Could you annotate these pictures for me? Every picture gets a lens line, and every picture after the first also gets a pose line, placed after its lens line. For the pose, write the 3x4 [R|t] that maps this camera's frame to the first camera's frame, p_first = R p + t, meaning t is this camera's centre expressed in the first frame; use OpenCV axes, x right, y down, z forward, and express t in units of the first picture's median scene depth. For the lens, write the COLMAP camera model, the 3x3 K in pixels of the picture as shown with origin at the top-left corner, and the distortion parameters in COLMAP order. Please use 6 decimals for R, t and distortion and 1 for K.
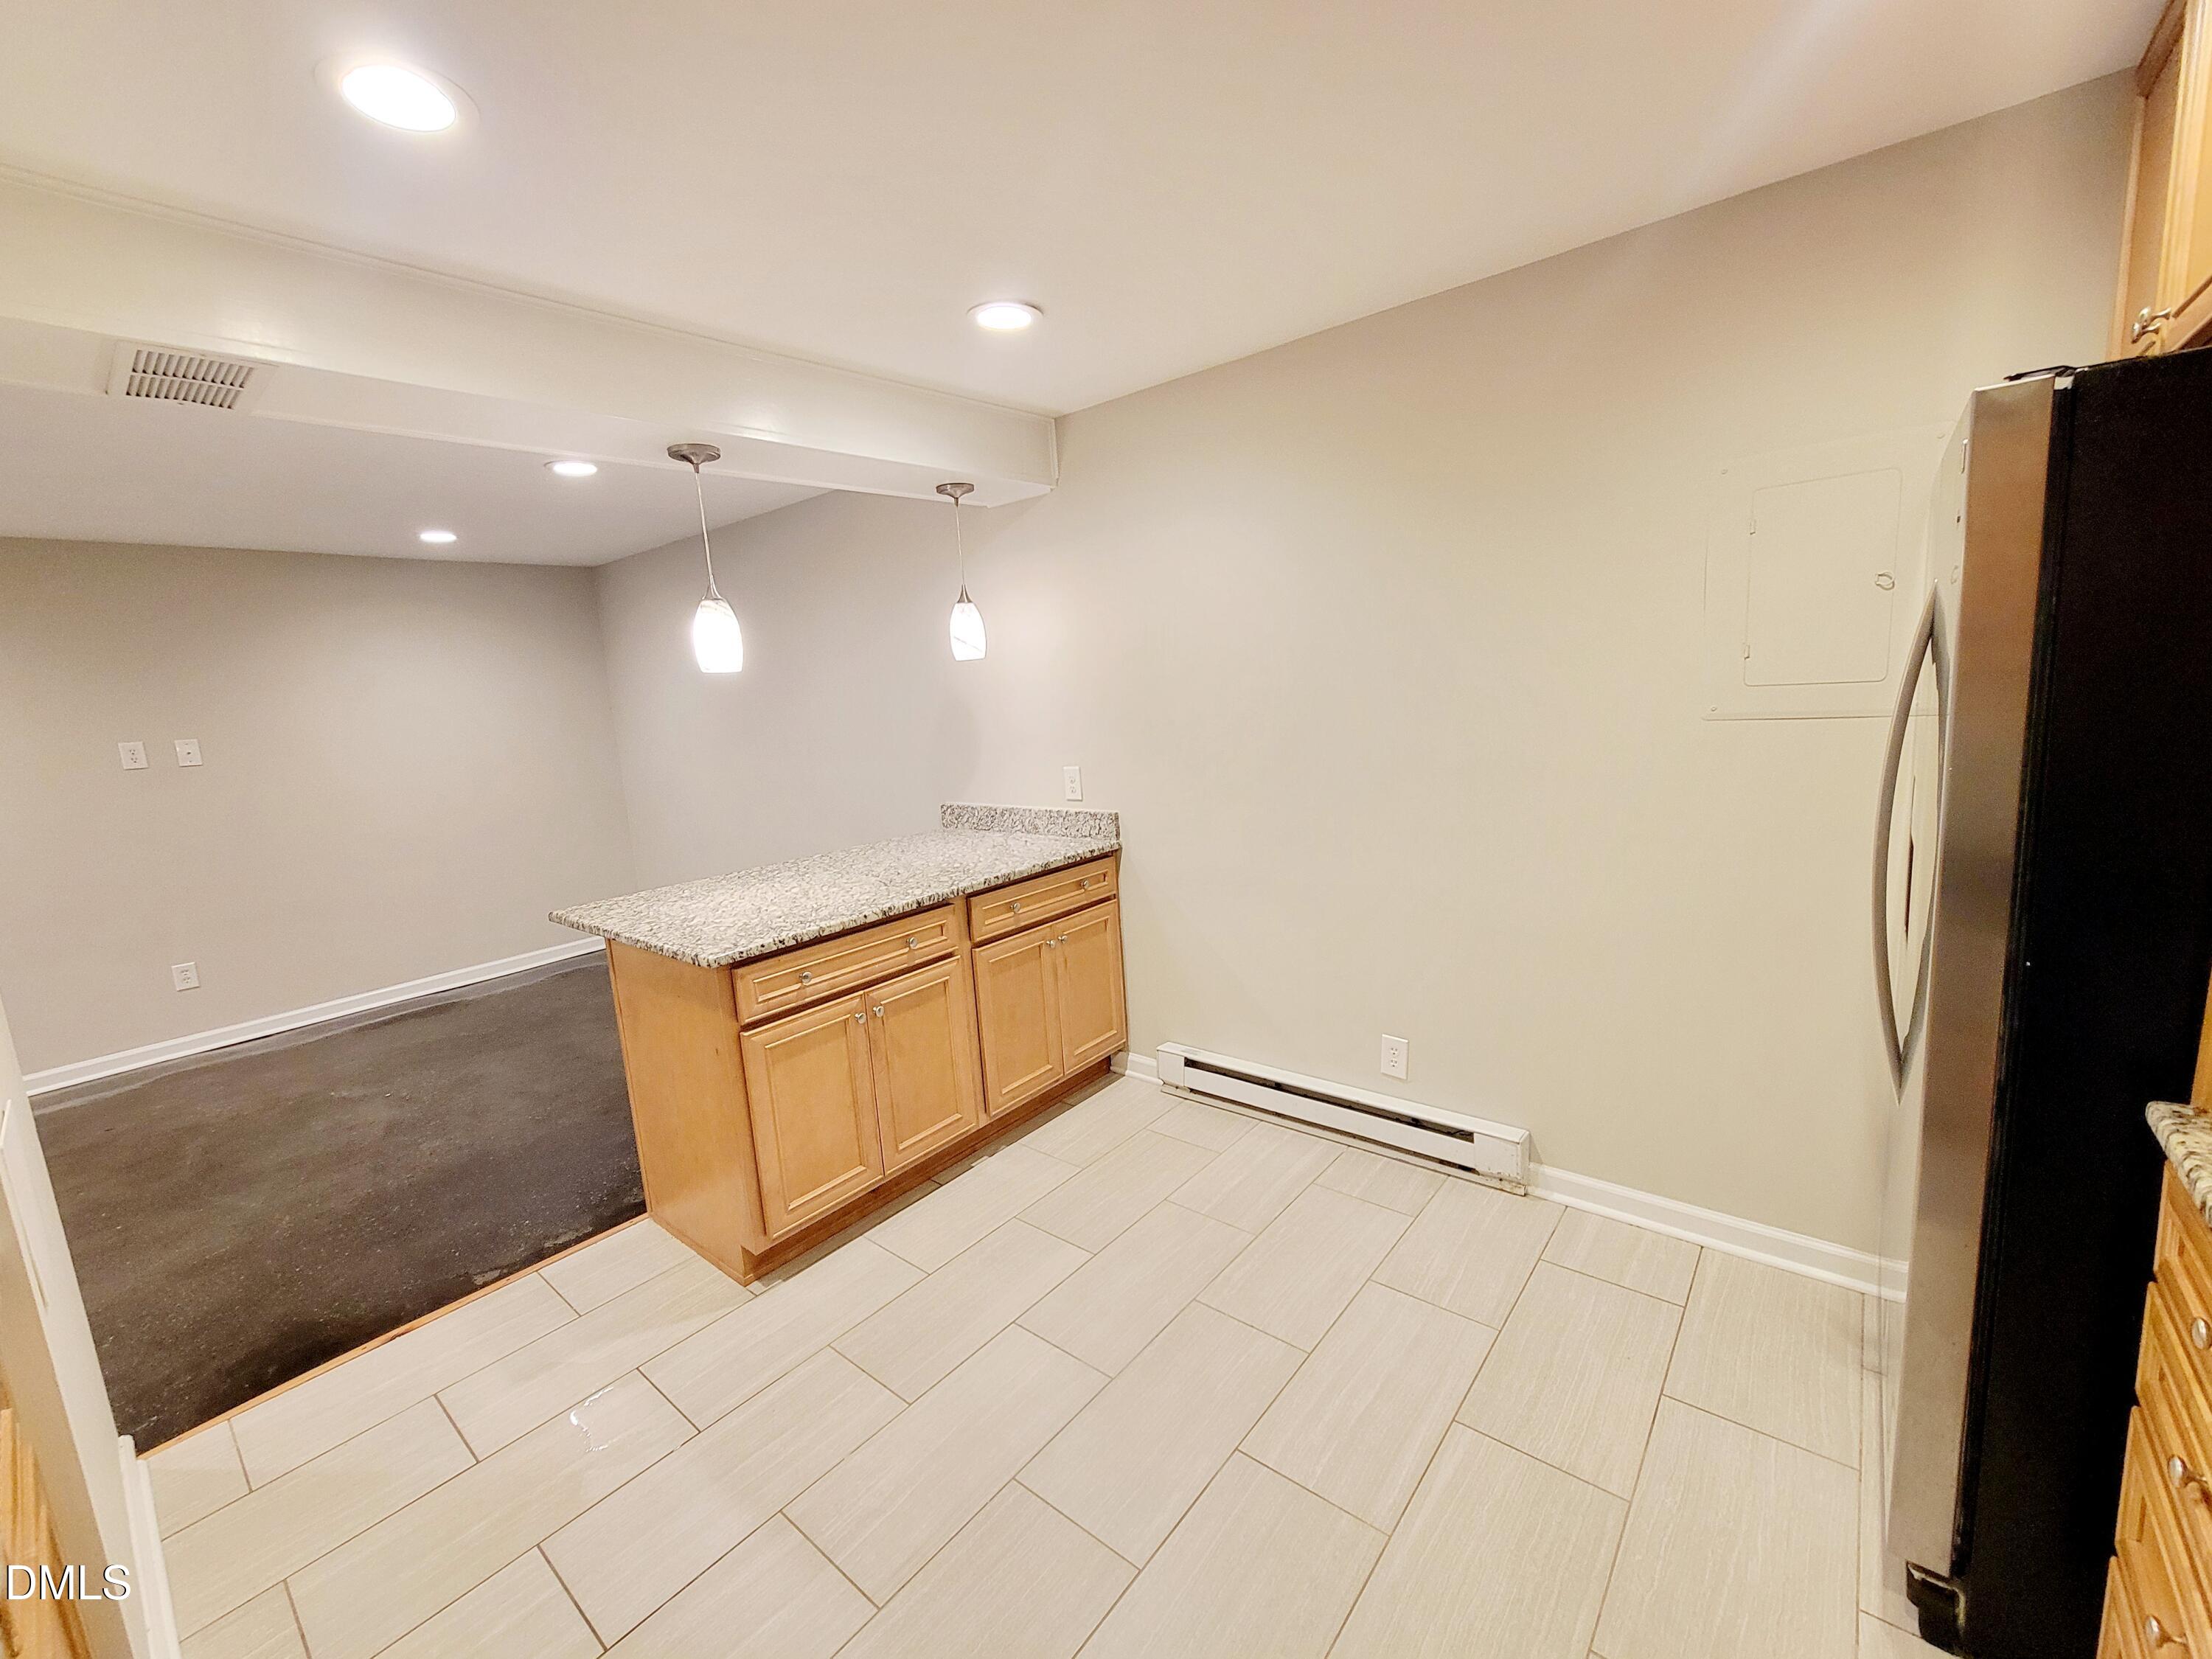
lens RADIAL K [[899.7, 0, 1095.5], [0, 899.7, 827.1], [0, 0, 1]] dist [0.004619, -0.004578]
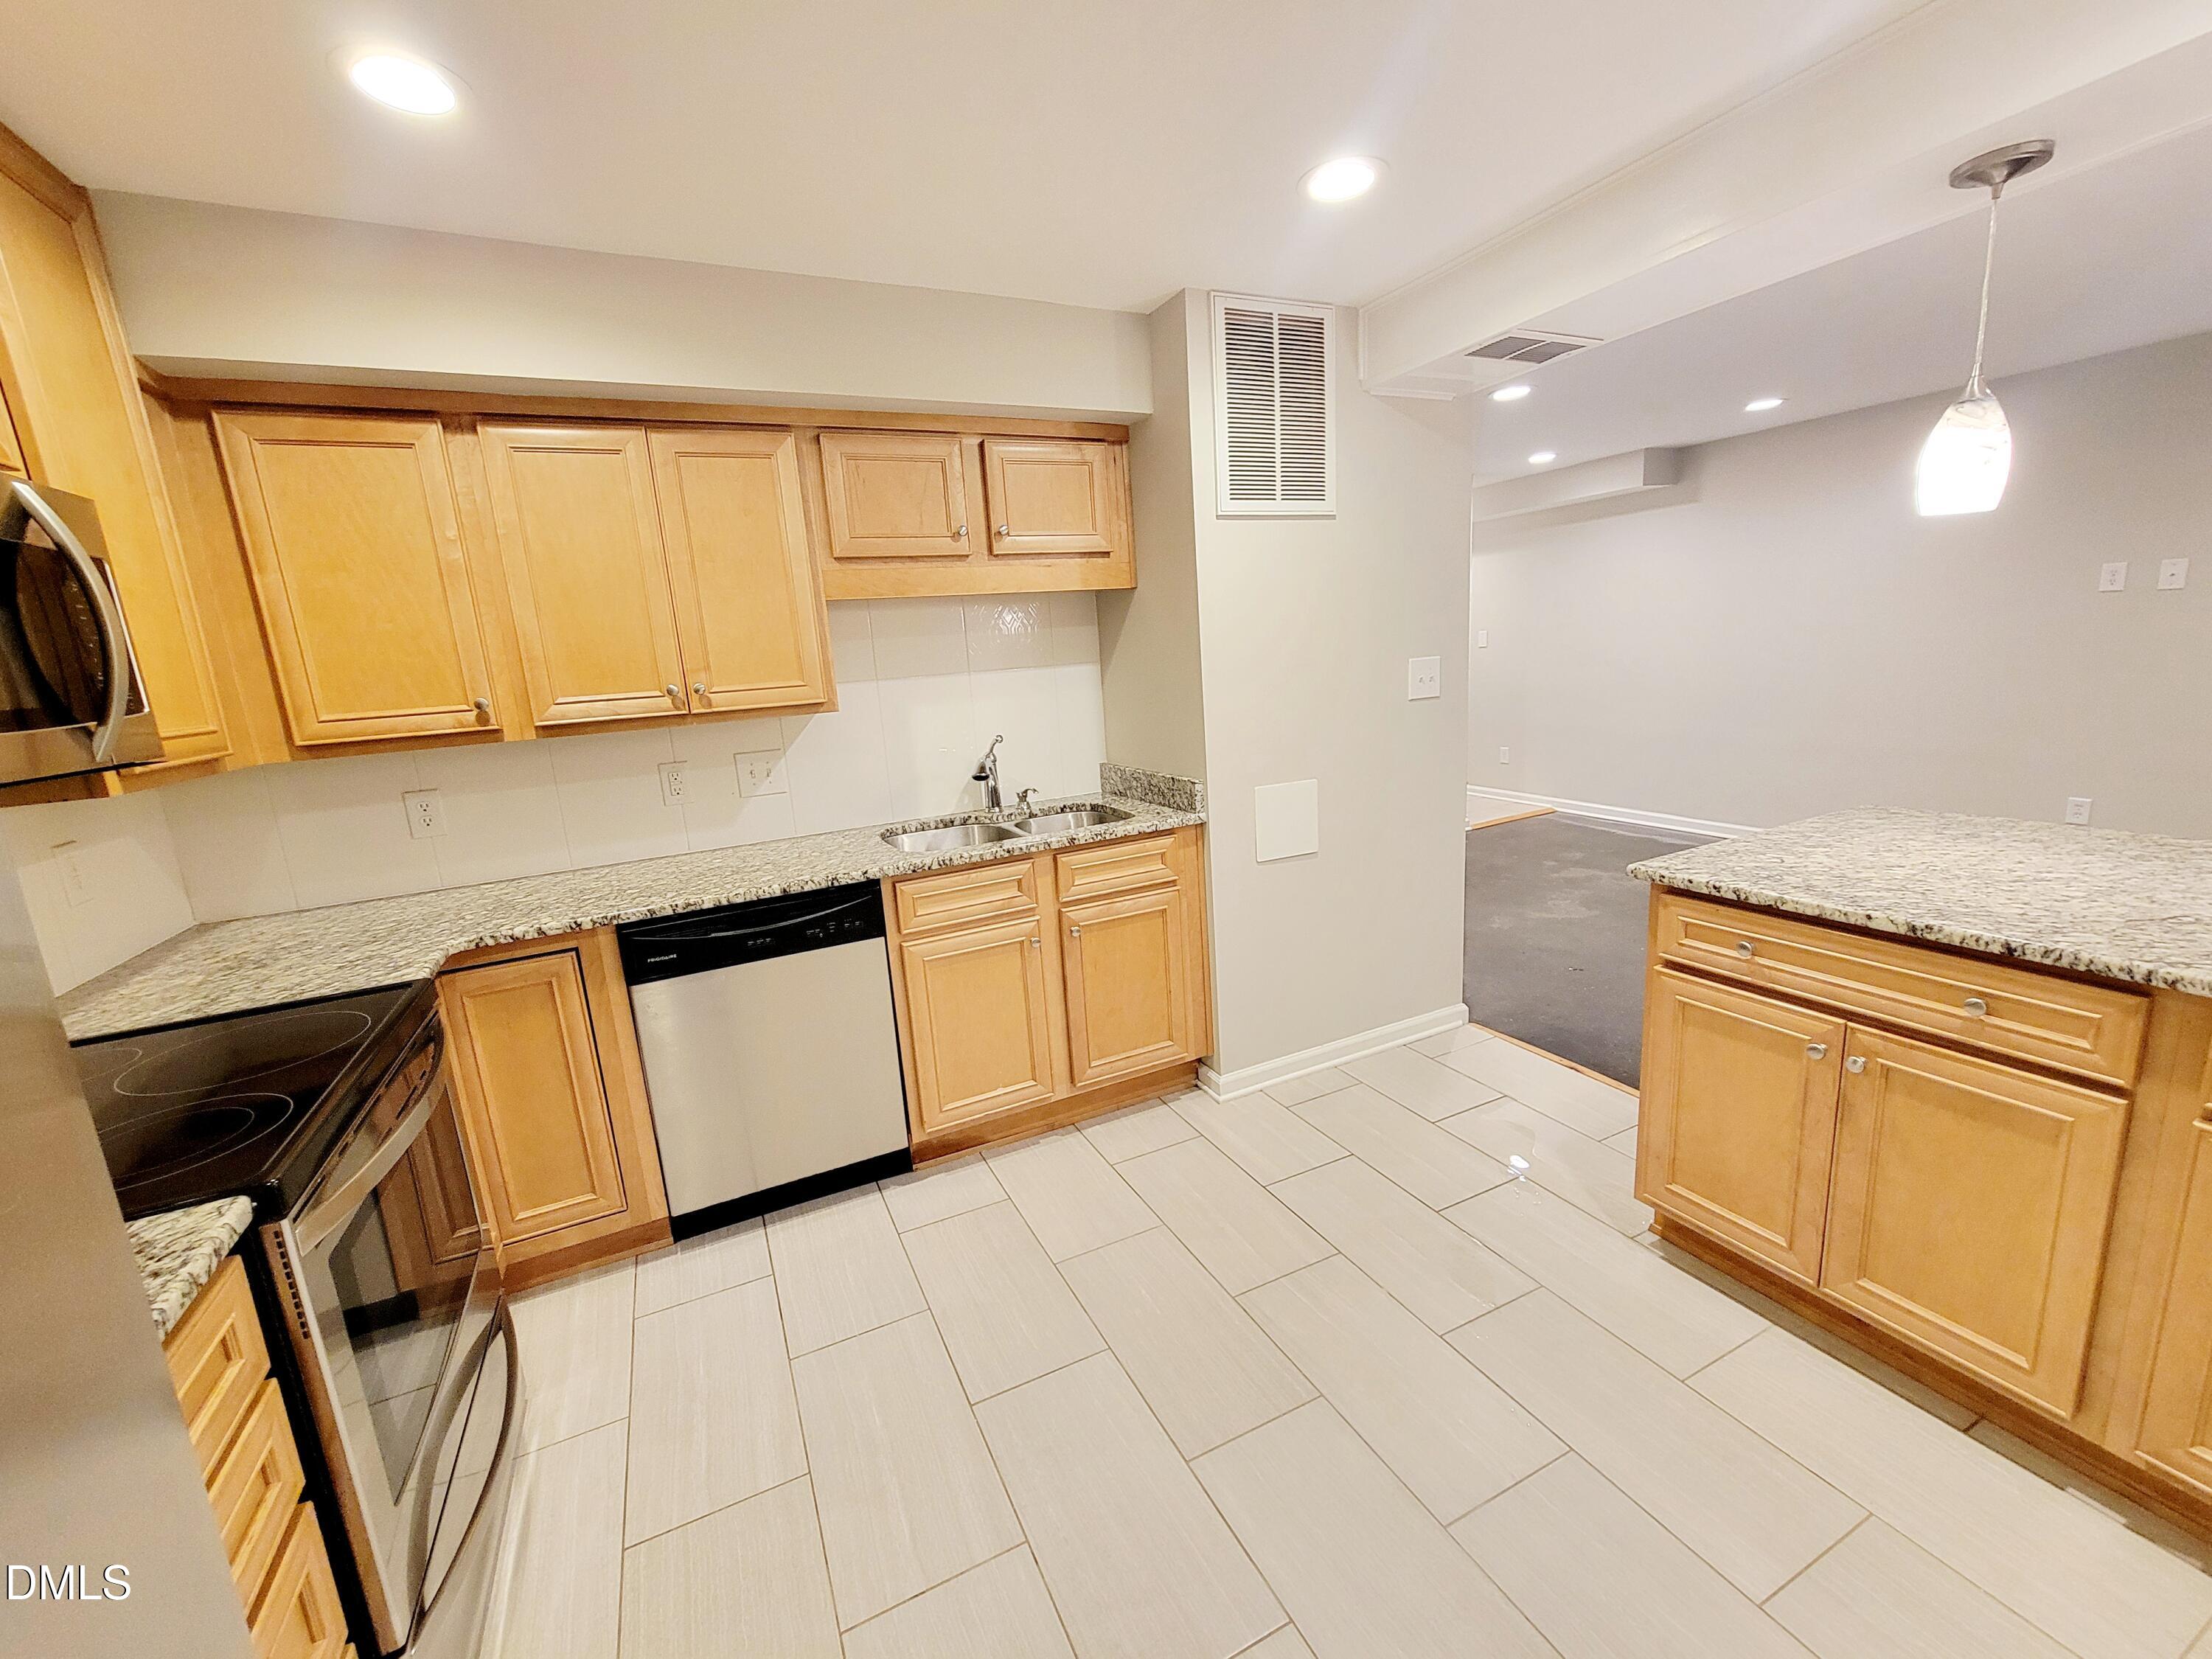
lens RADIAL K [[904.7, 0, 1090.9], [0, 904.7, 831.9], [0, 0, 1]] dist [-0.002788, -0.000686]
pose [[-0.409515, 0.276941, -0.869253, 0.393892], [-0.052642, 0.944051, 0.325572, -0.105893], [0.910783, 0.179086, -0.372024, 0.557938]]
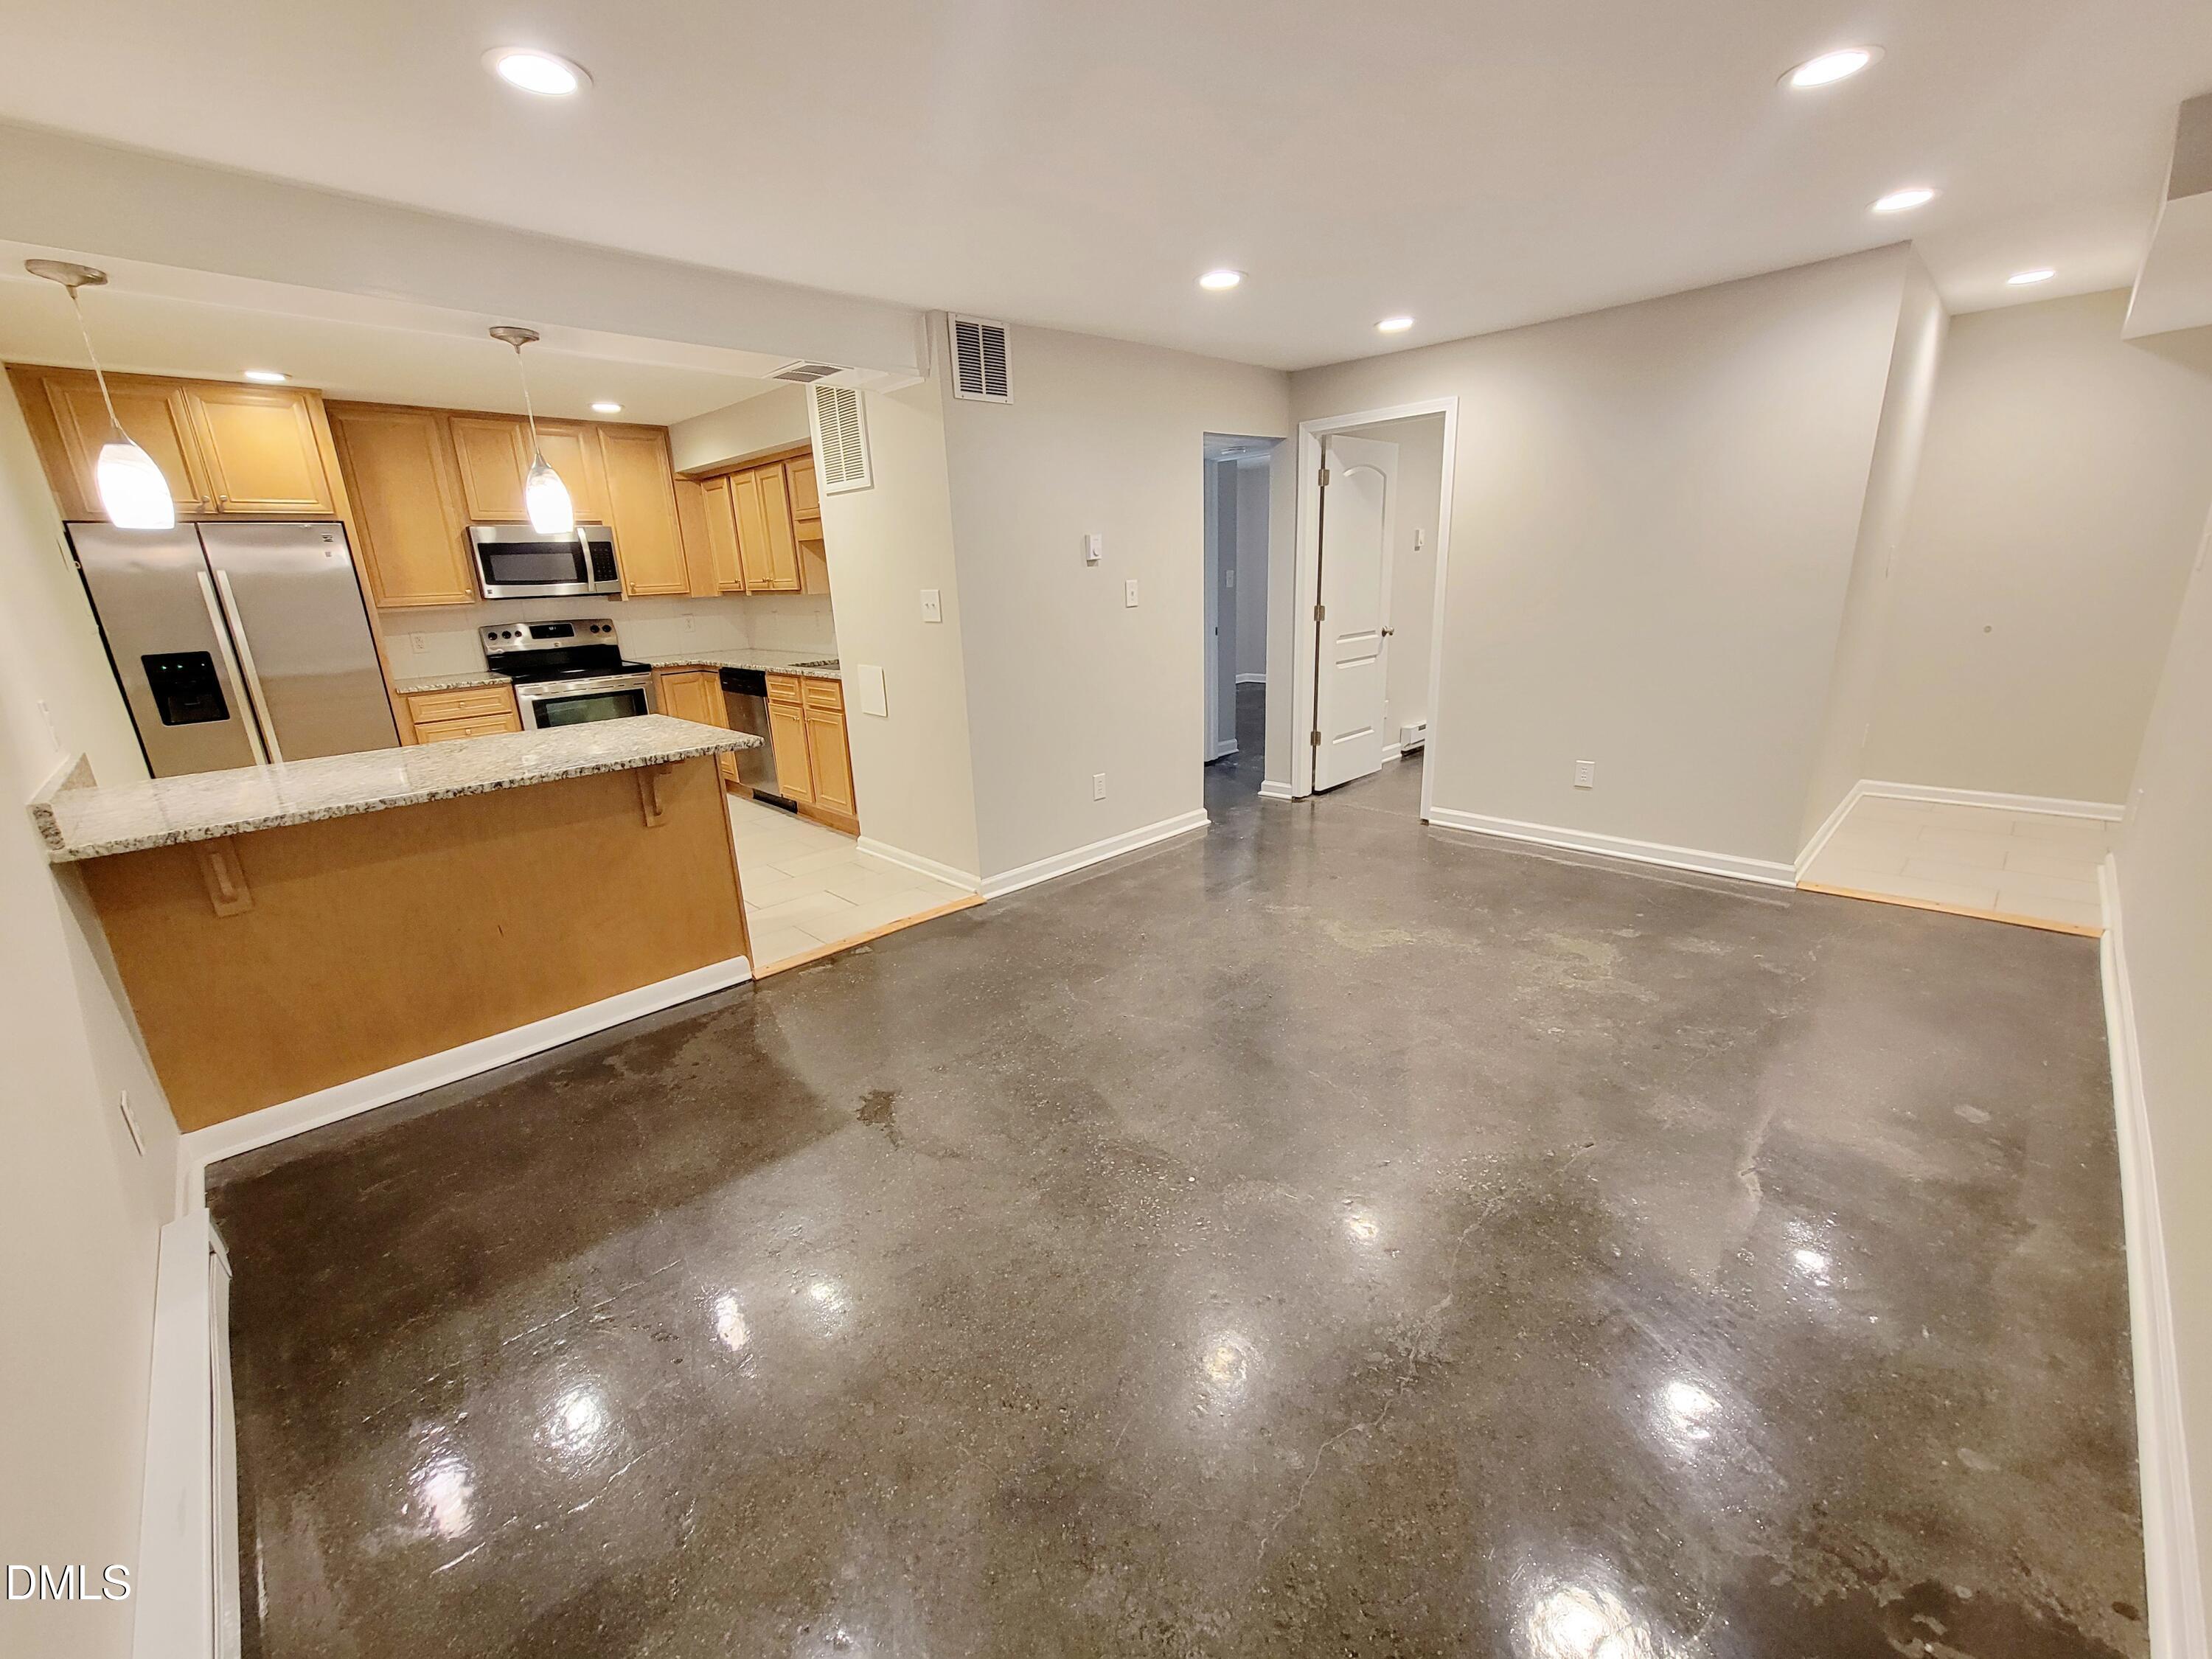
lens RADIAL K [[899.6, 0, 1095.0], [0, 899.6, 833.6], [0, 0, 1]] dist [0.003290, -0.000171]
pose [[-0.988734, 0.073748, 0.130255, -0.989036], [0.122963, 0.896392, 0.425865, -0.185041], [-0.085353, 0.437084, -0.895362, 1.721358]]
